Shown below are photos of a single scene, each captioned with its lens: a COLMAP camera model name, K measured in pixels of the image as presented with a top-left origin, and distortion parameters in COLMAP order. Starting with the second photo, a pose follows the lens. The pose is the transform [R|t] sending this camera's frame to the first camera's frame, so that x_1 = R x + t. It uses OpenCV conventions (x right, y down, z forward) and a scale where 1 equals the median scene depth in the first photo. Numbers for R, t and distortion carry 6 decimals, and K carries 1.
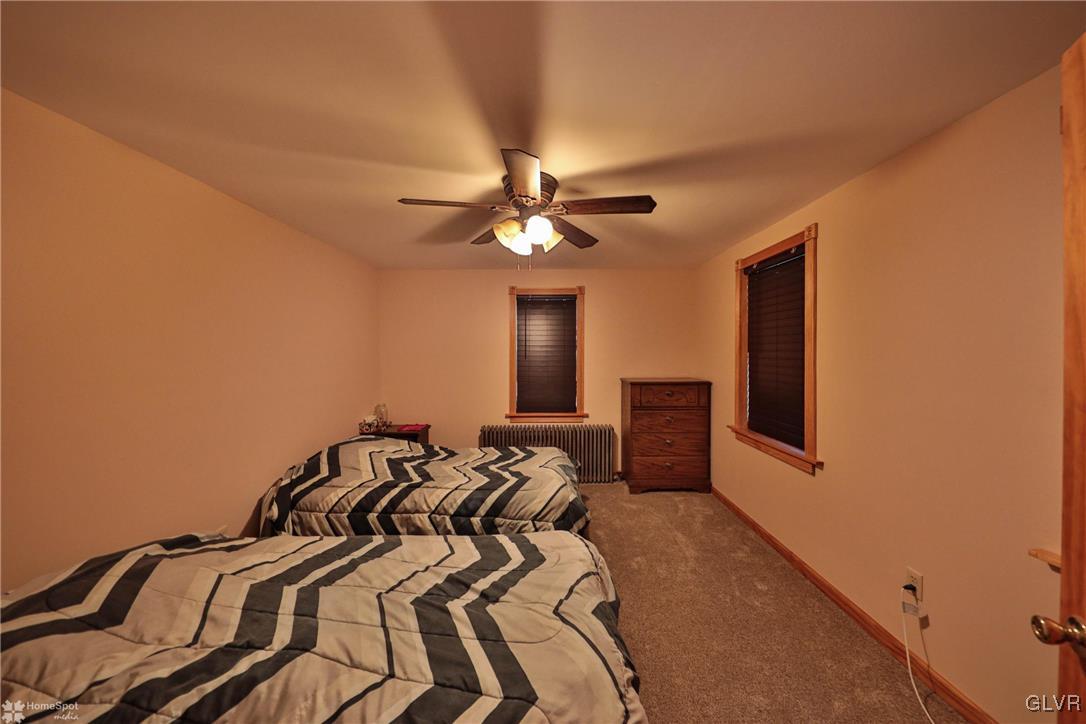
lens RADIAL K [[366.5, 0, 542.7], [0, 366.5, 358.6], [0, 0, 1]] dist [0.020463, -0.008611]
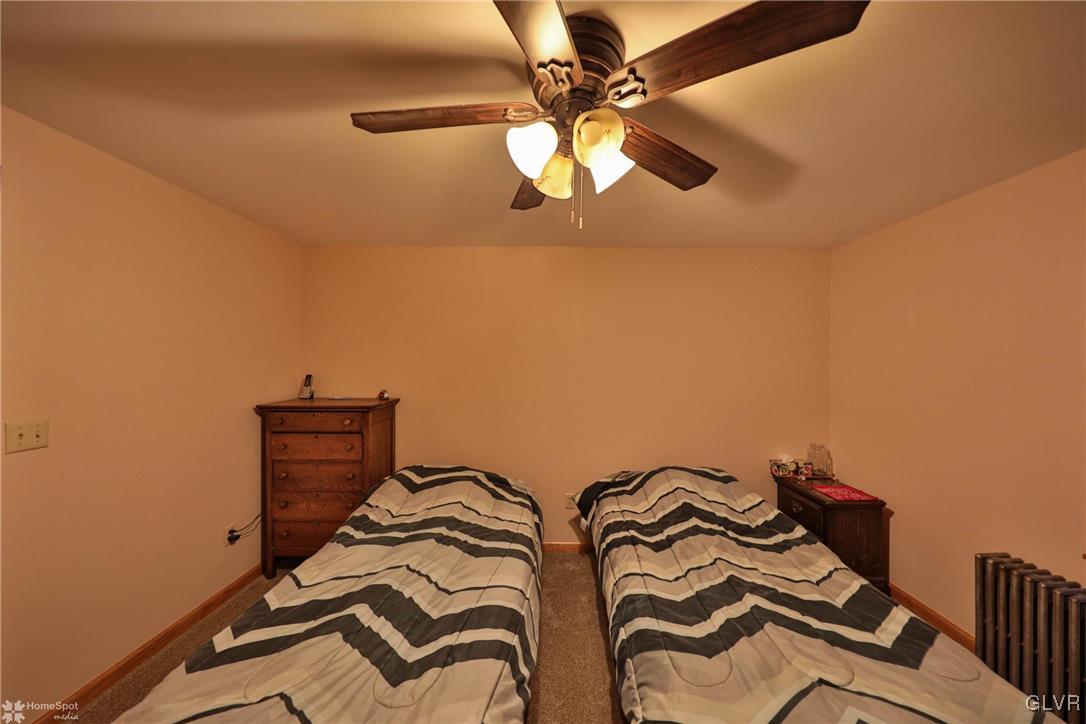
lens RADIAL K [[366.5, 0, 542.7], [0, 366.5, 358.6], [0, 0, 1]] dist [0.020463, -0.008611]
pose [[-0.008299, 0.001019, -0.999965, 0.430373], [-0.033000, 0.999455, 0.001292, -0.032042], [0.999421, 0.033010, -0.008260, 0.805636]]
